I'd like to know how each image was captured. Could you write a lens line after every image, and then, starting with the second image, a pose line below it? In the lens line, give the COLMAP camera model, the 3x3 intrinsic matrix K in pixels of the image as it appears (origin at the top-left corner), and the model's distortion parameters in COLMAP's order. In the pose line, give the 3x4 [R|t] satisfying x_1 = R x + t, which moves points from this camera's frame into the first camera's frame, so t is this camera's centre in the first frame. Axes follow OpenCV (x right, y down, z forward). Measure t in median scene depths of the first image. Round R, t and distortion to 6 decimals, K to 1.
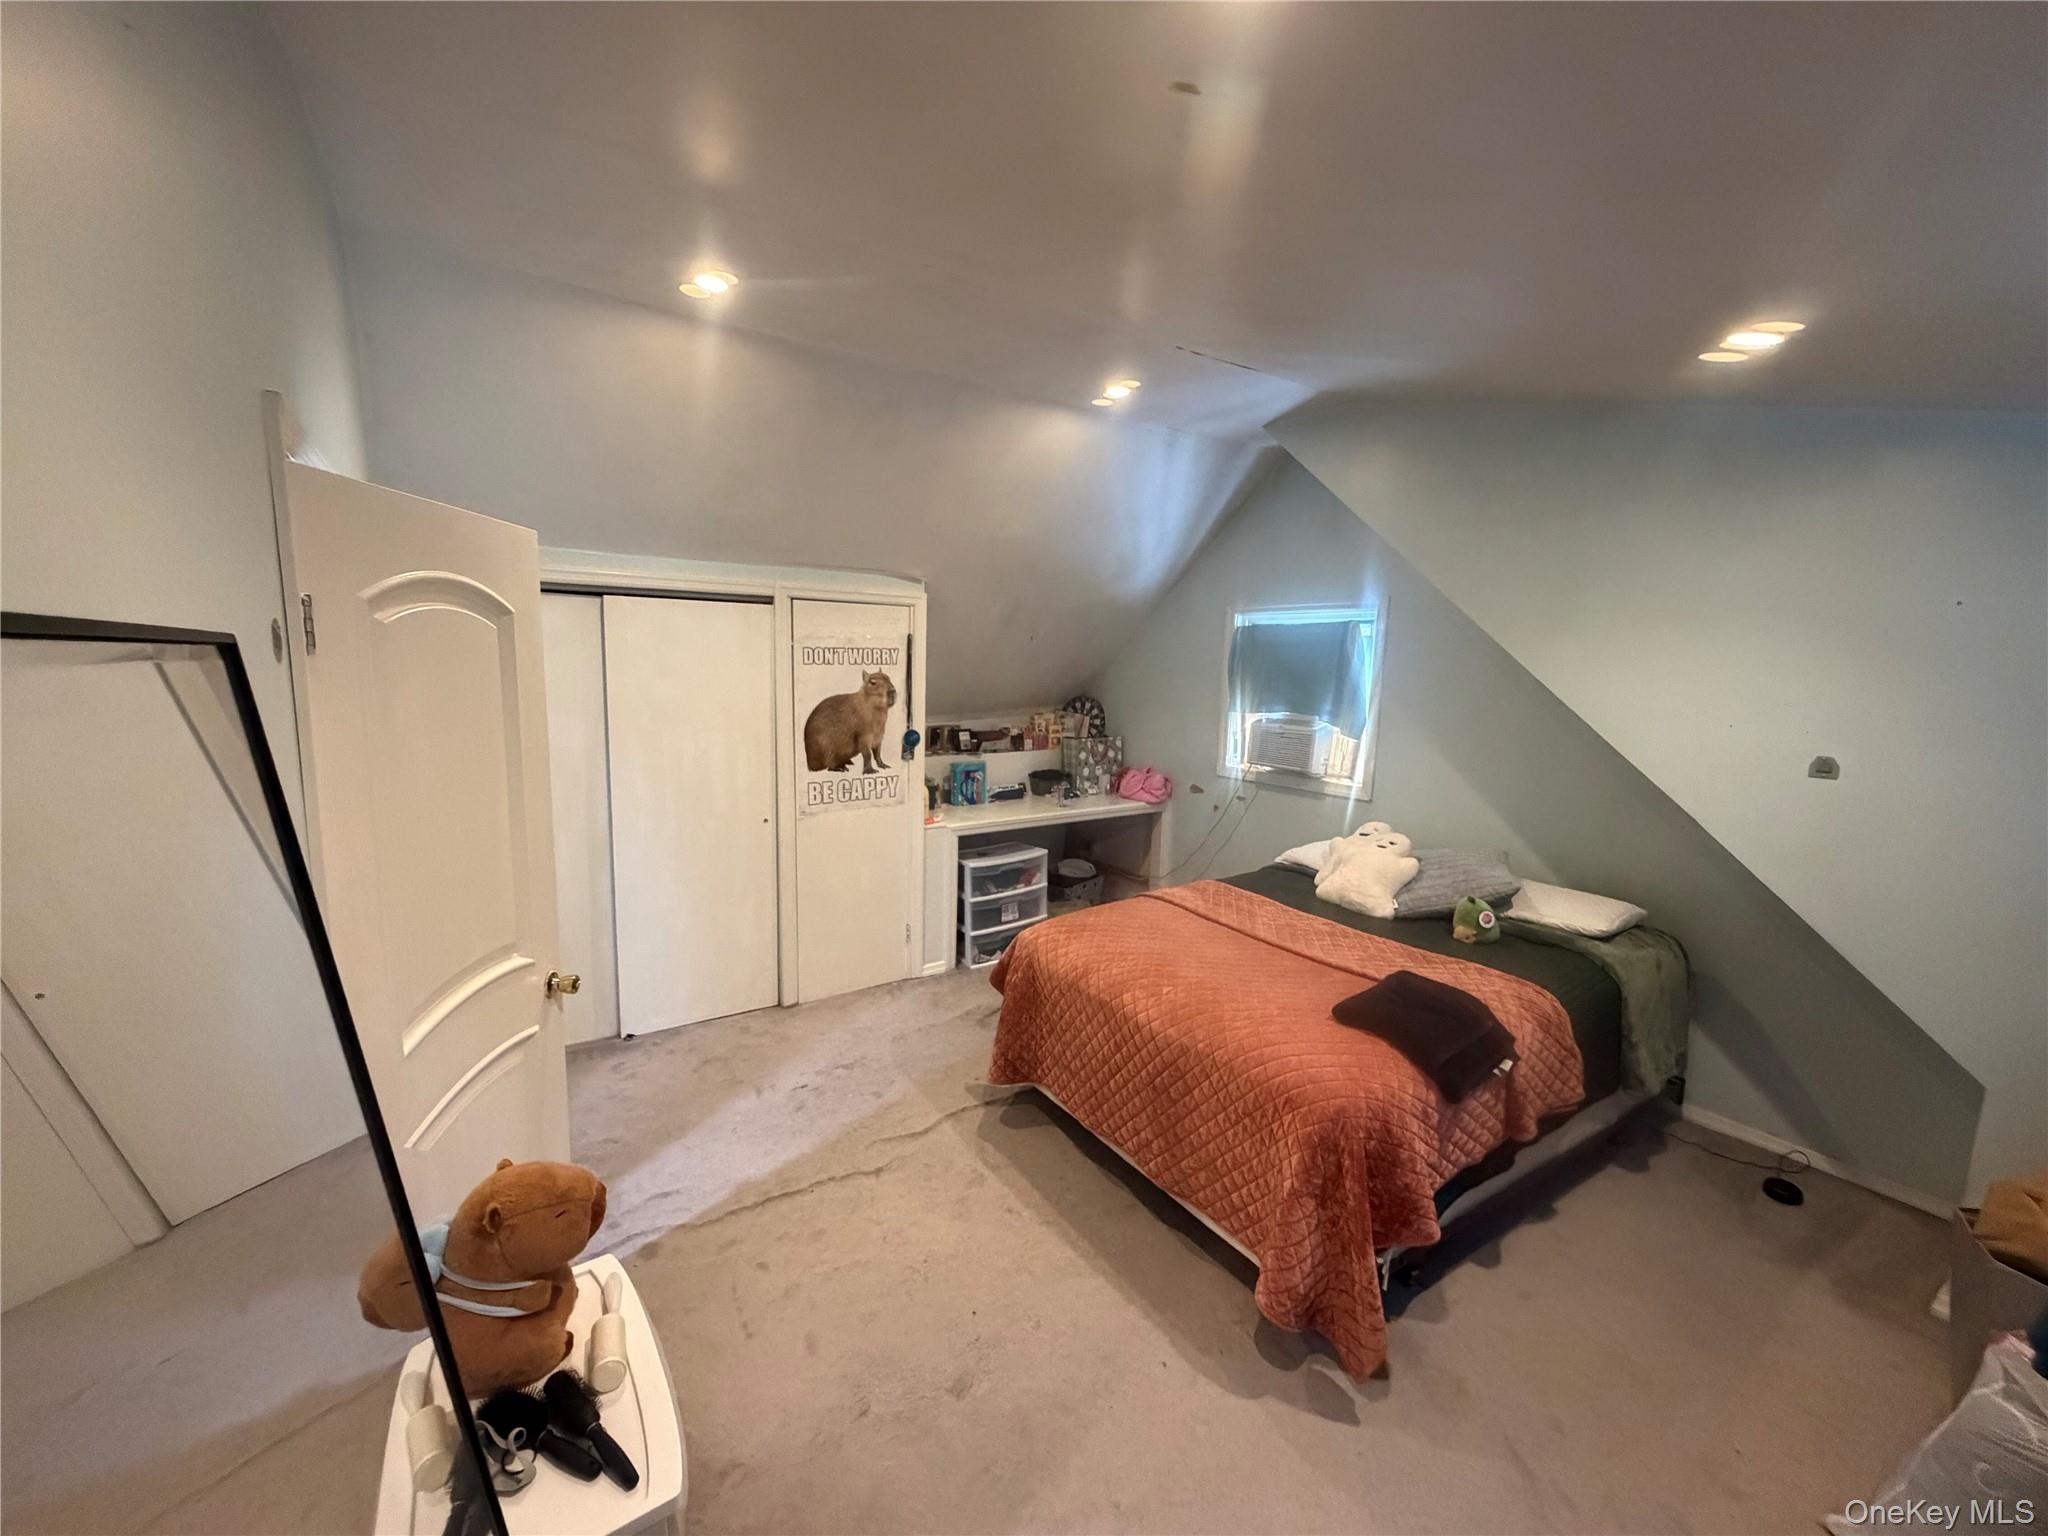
lens RADIAL K [[847.3, 0, 1024.0], [0, 847.3, 768.0], [0, 0, 1]] dist [-0.001689, 0.000003]
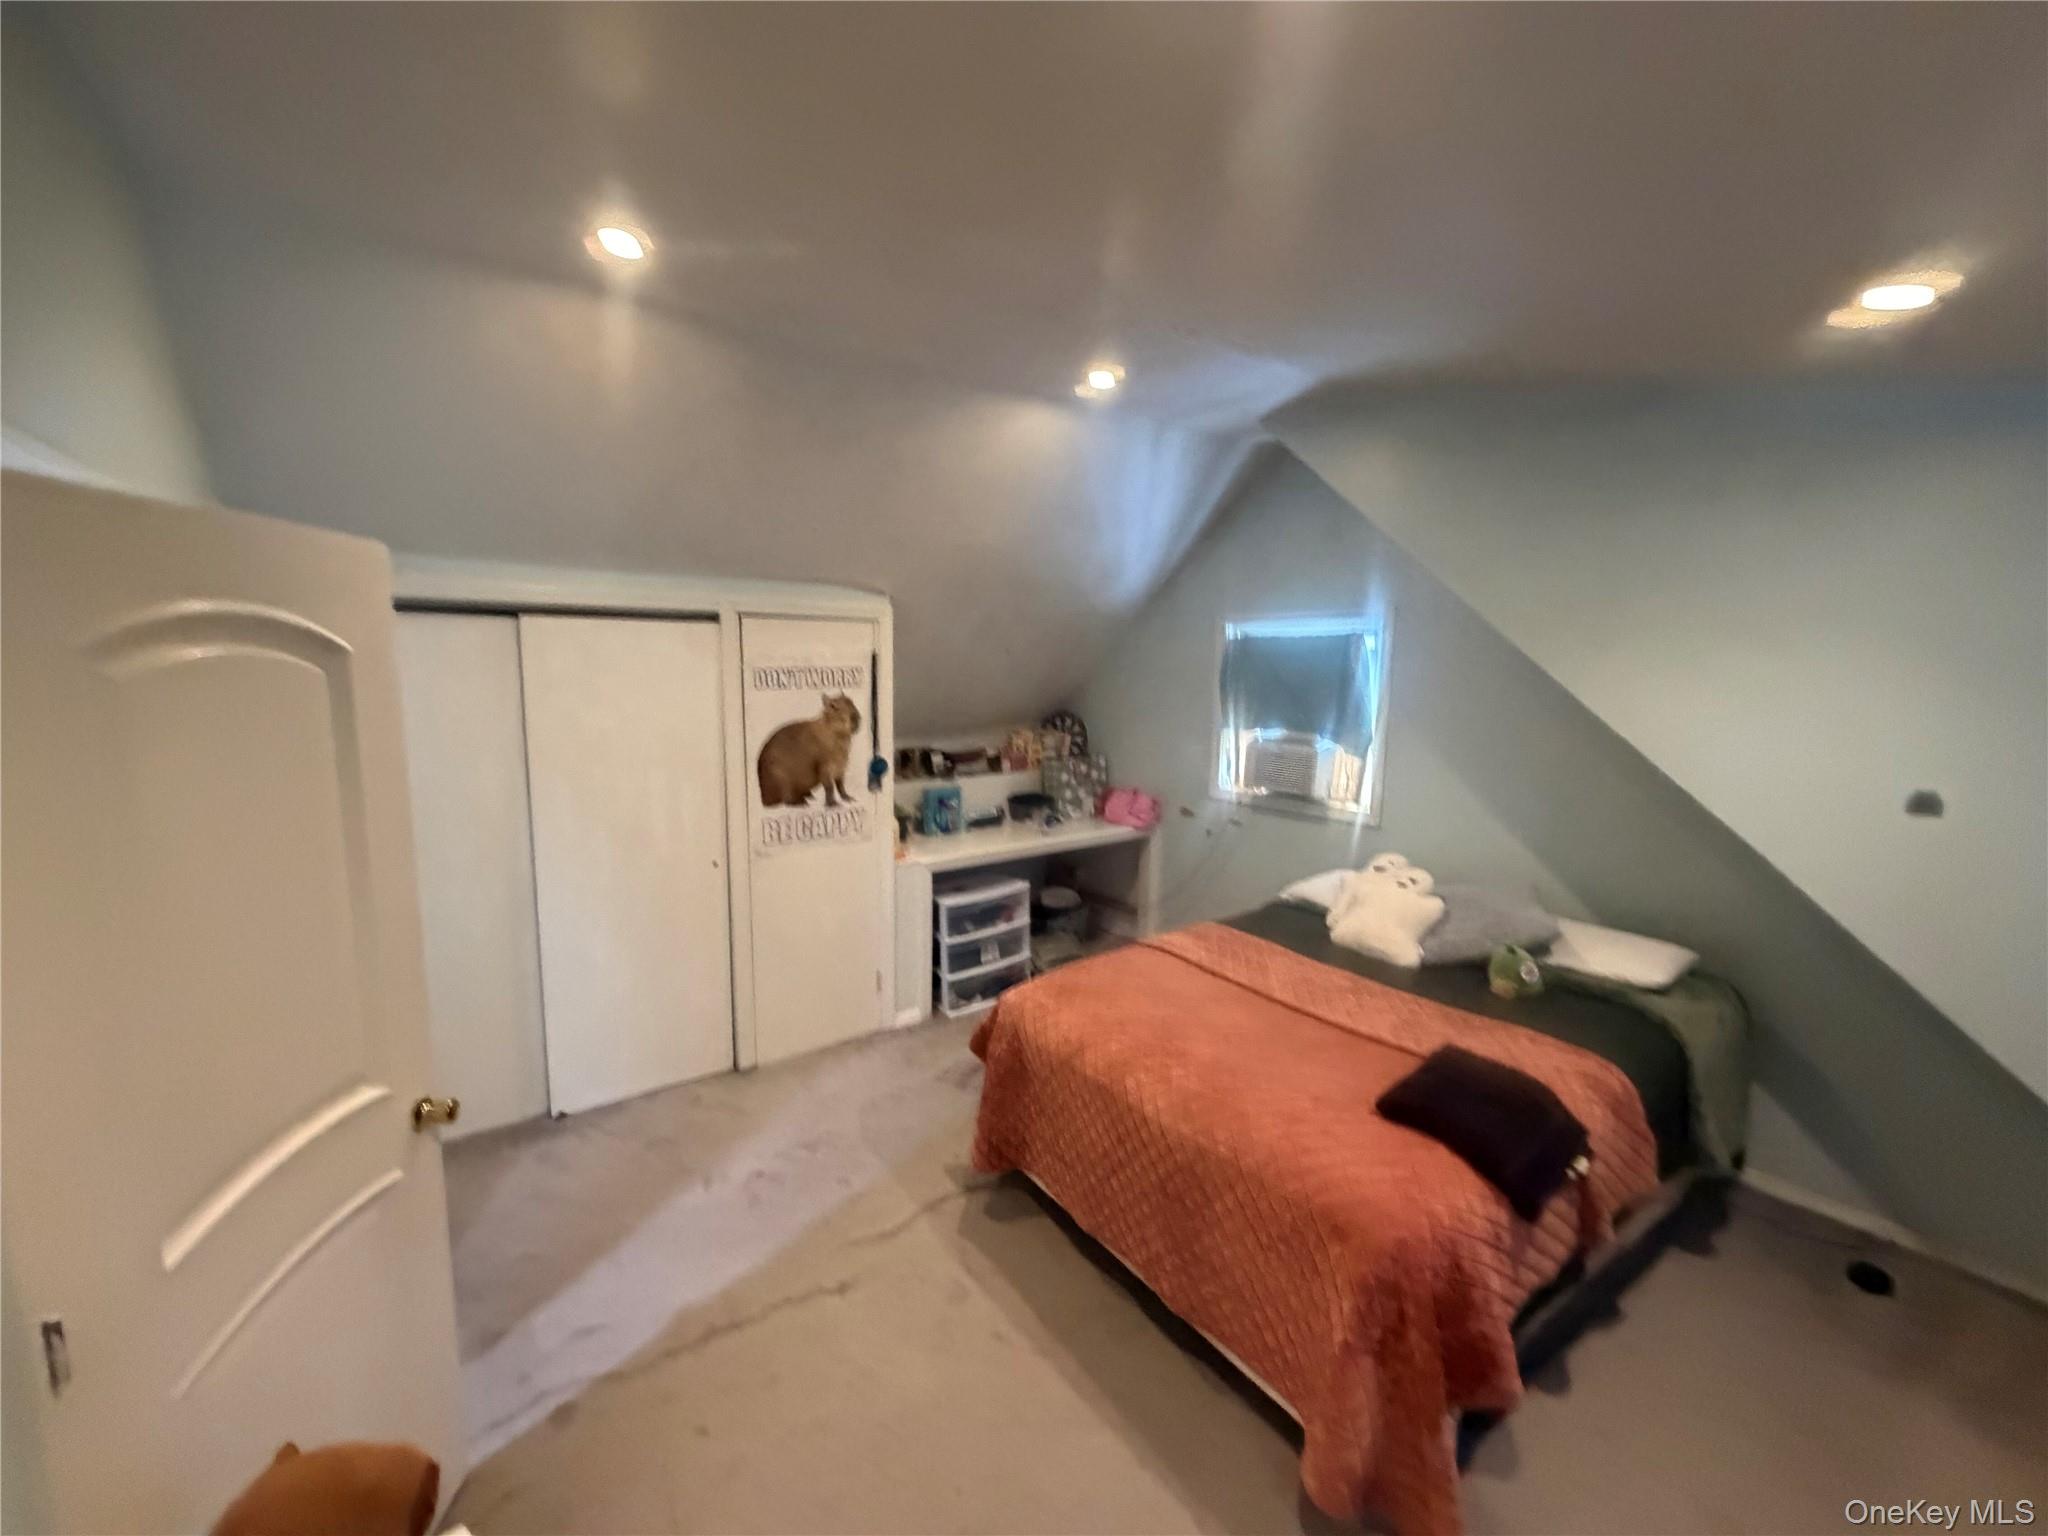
lens RADIAL K [[813.5, 0, 1024.0], [0, 813.5, 768.0], [0, 0, 1]] dist [-0.000939, -0.000024]
pose [[0.999339, -0.017813, 0.031693, -0.005229], [0.017602, 0.999821, 0.006947, -0.045727], [-0.031811, -0.006384, 0.999474, 0.151097]]
